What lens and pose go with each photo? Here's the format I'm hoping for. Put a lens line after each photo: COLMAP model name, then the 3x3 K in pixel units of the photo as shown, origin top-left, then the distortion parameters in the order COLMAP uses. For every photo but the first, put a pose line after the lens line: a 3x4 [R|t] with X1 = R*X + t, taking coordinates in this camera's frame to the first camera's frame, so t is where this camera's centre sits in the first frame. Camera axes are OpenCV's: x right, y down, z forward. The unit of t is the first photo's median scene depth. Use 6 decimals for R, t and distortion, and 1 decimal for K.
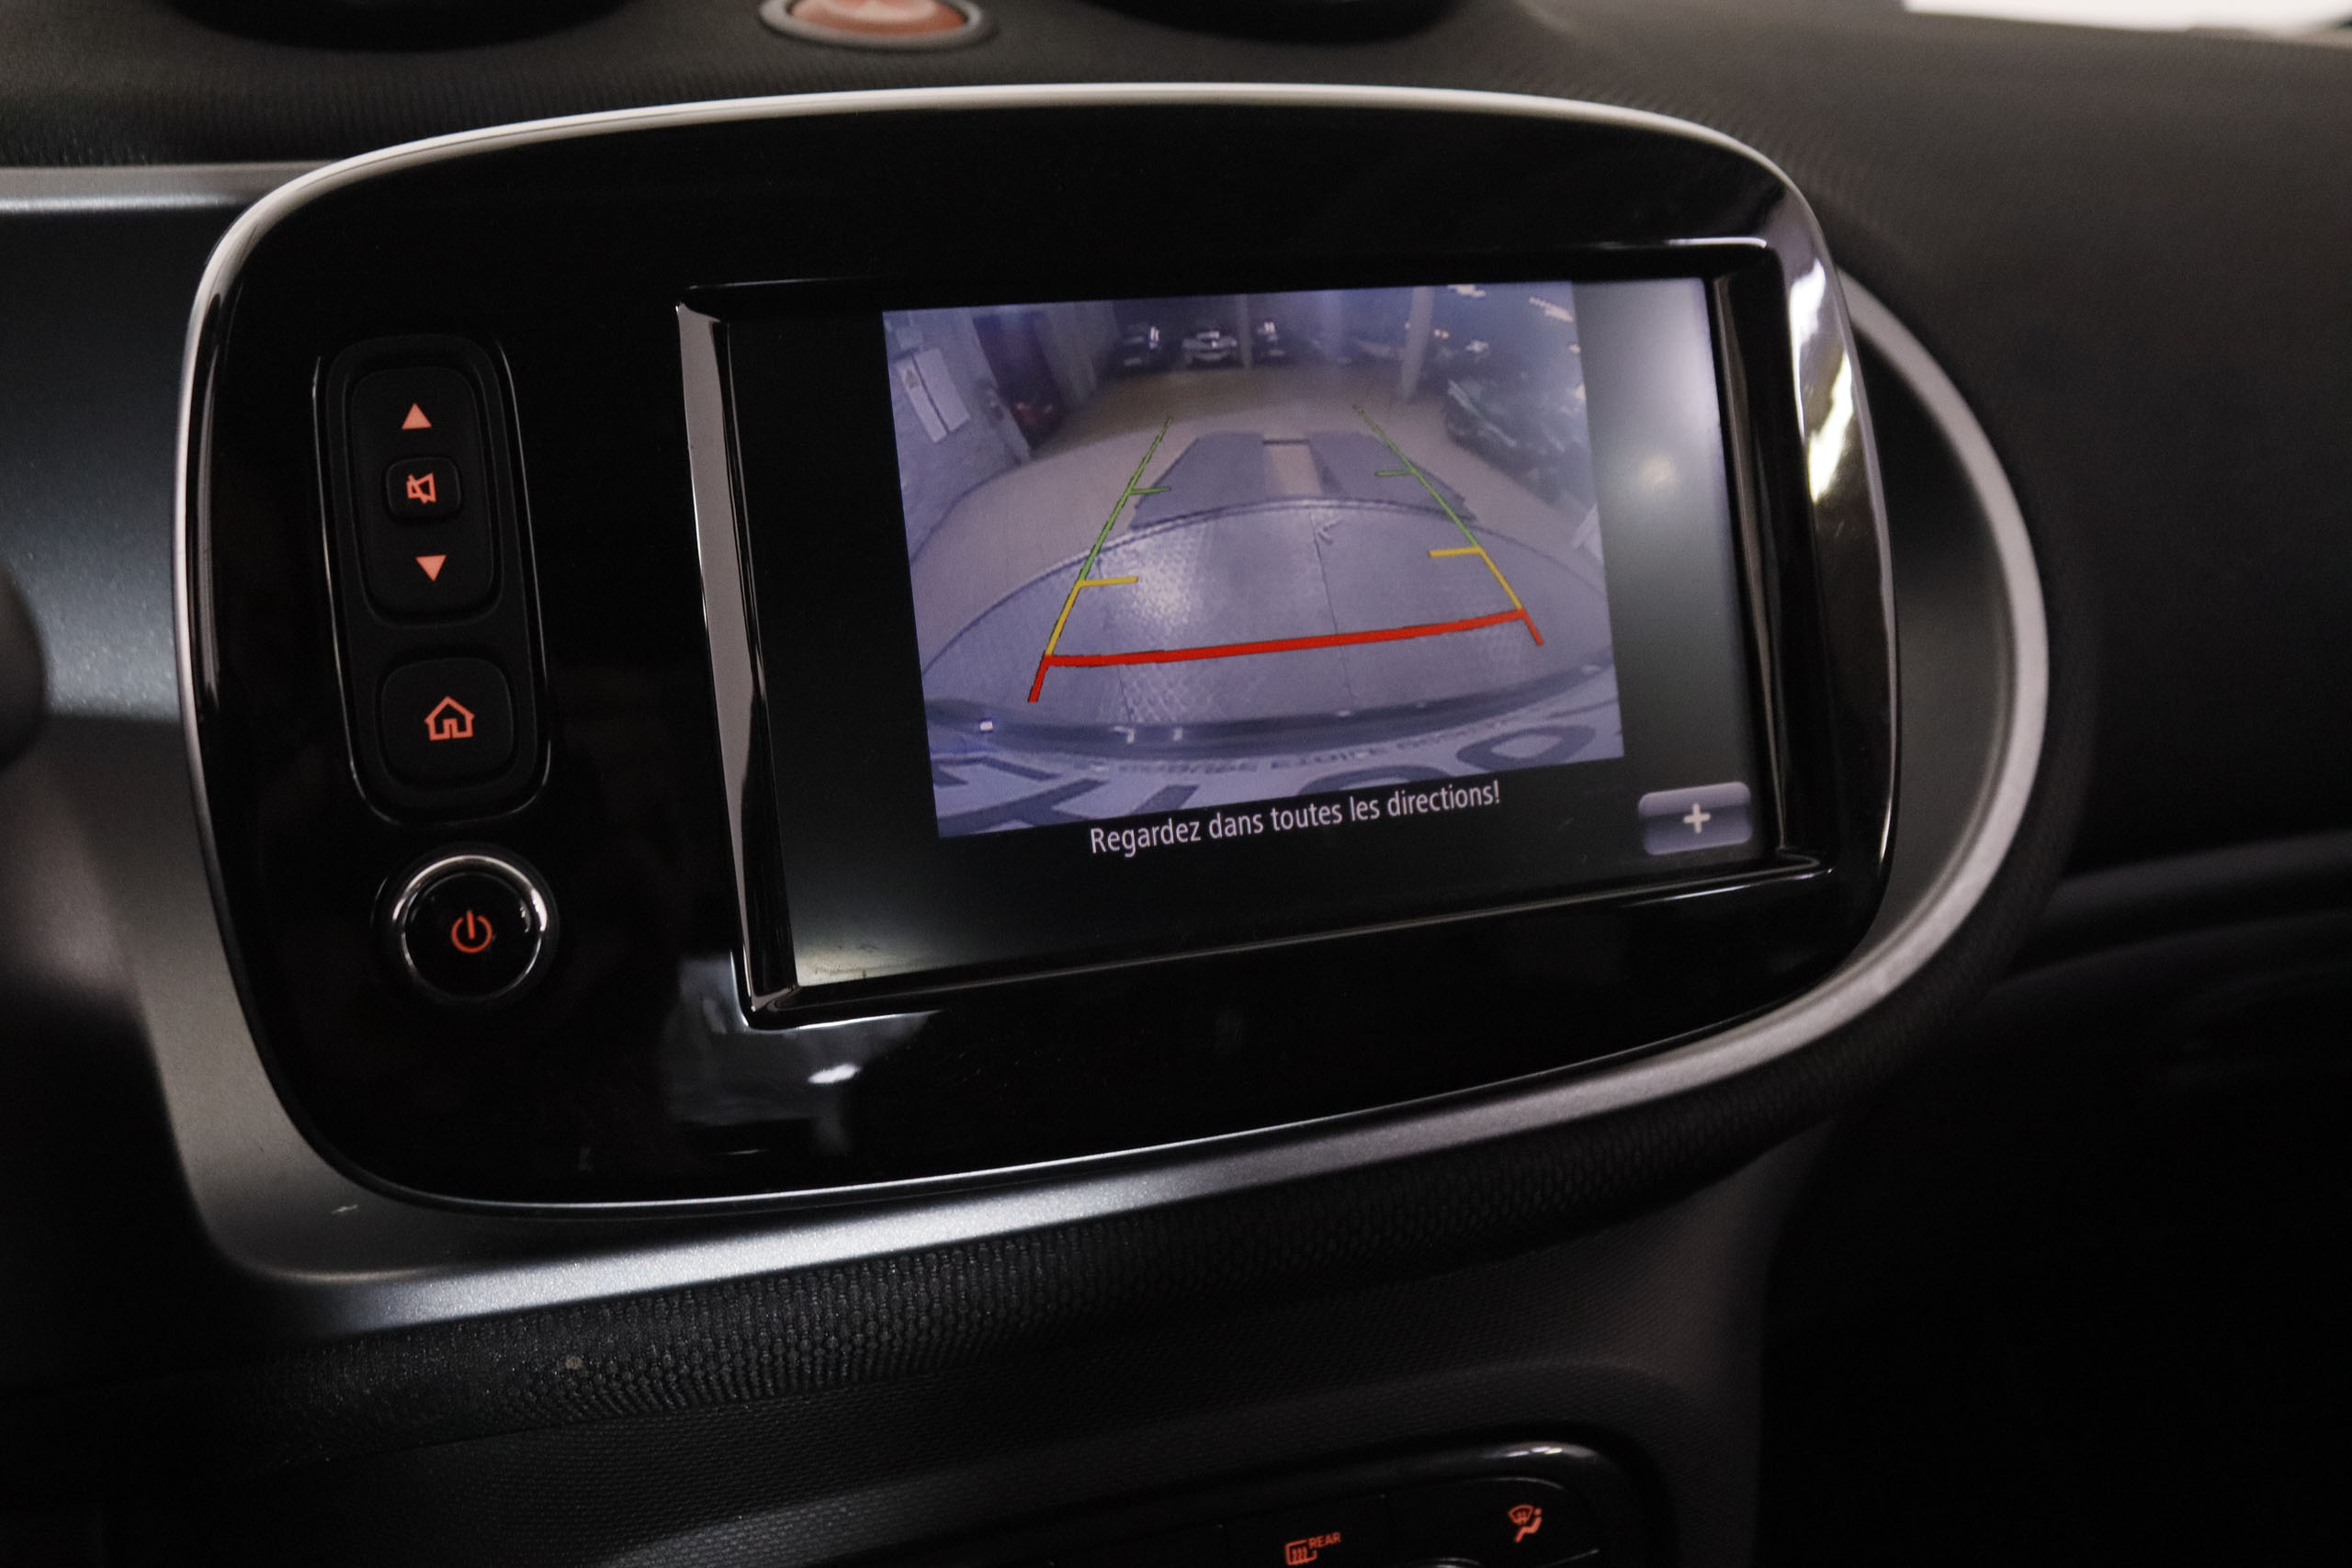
lens RADIAL K [[2328.9, 0, 1172.7], [0, 2328.9, 785.9], [0, 0, 1]] dist [-0.112369, 0.000000]
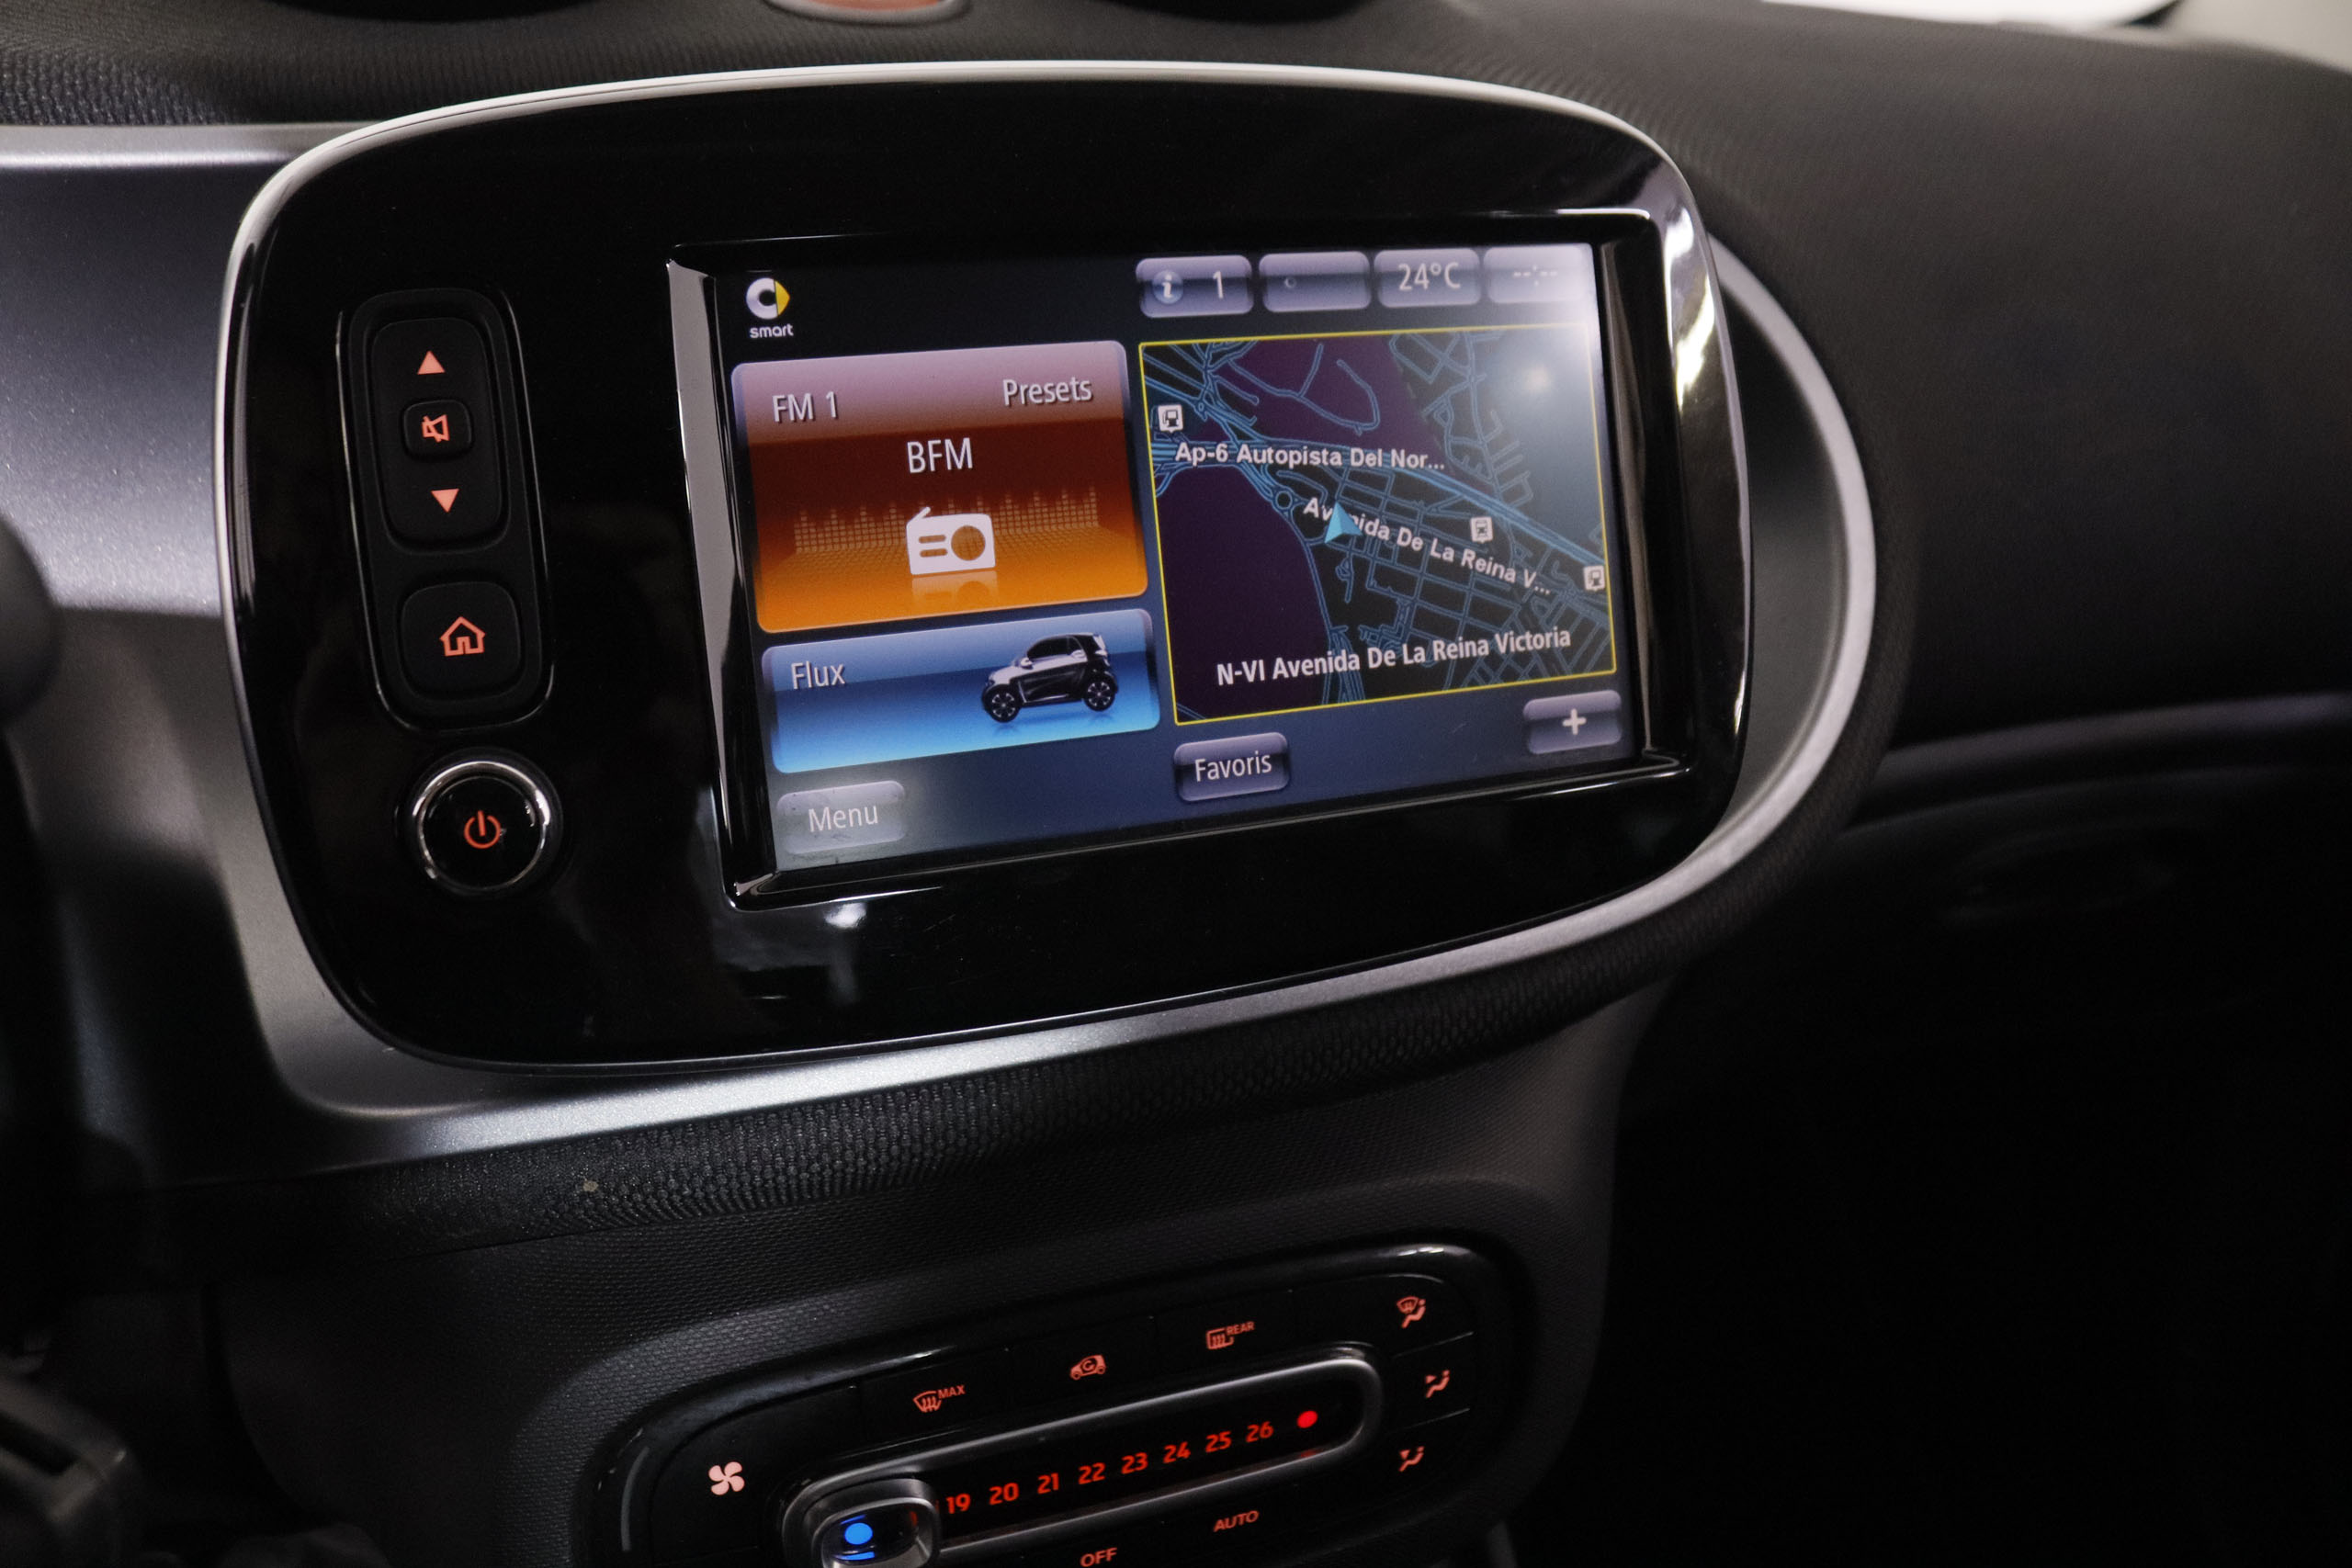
lens RADIAL K [[1921.1, 0, 1182.1], [0, 1921.1, 785.3], [0, 0, 1]] dist [-0.166920, 0.089600]
pose [[0.999612, 0.010713, 0.025718, 0.009243], [-0.012792, 0.996543, 0.082087, -0.029181], [-0.024750, -0.082384, 0.996293, 0.064468]]
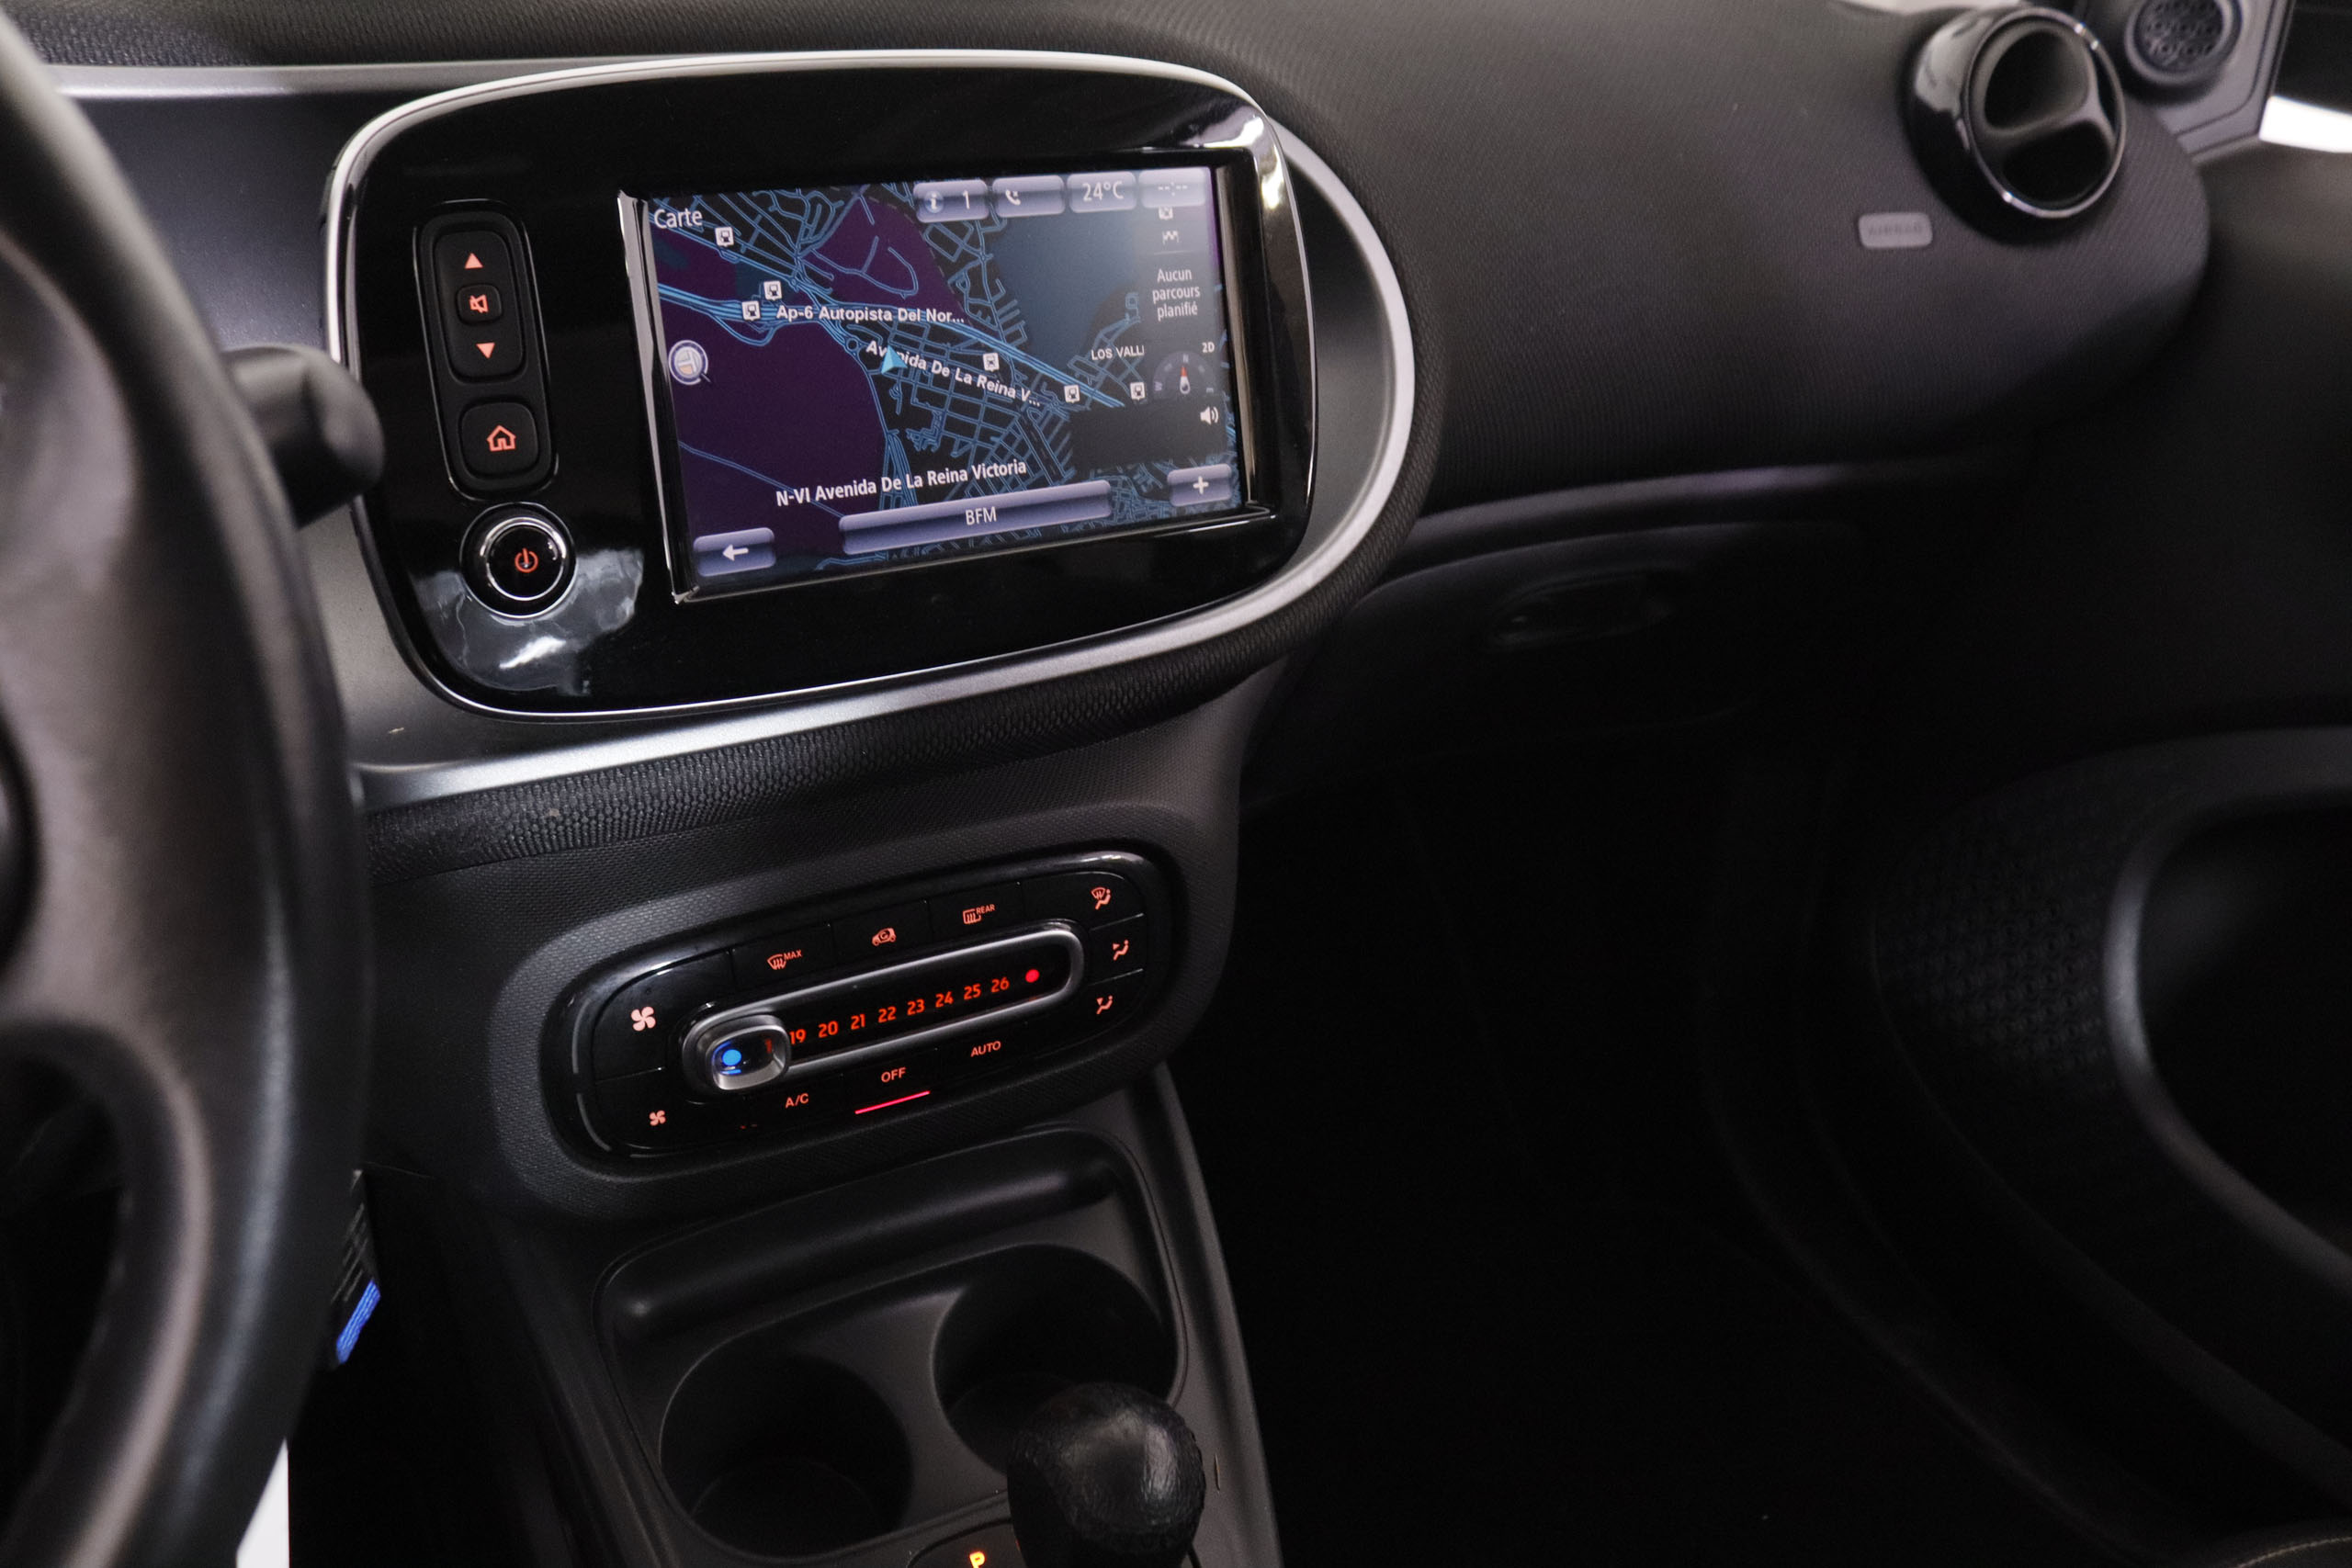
lens RADIAL K [[1921.1, 0, 1186.2], [0, 1921.1, 762.4], [0, 0, 1]] dist [-0.166920, 0.089600]
pose [[0.977870, -0.027023, 0.207463, -0.086661], [-0.010528, 0.984011, 0.177797, -0.036249], [-0.208950, -0.176047, 0.961950, -0.409667]]
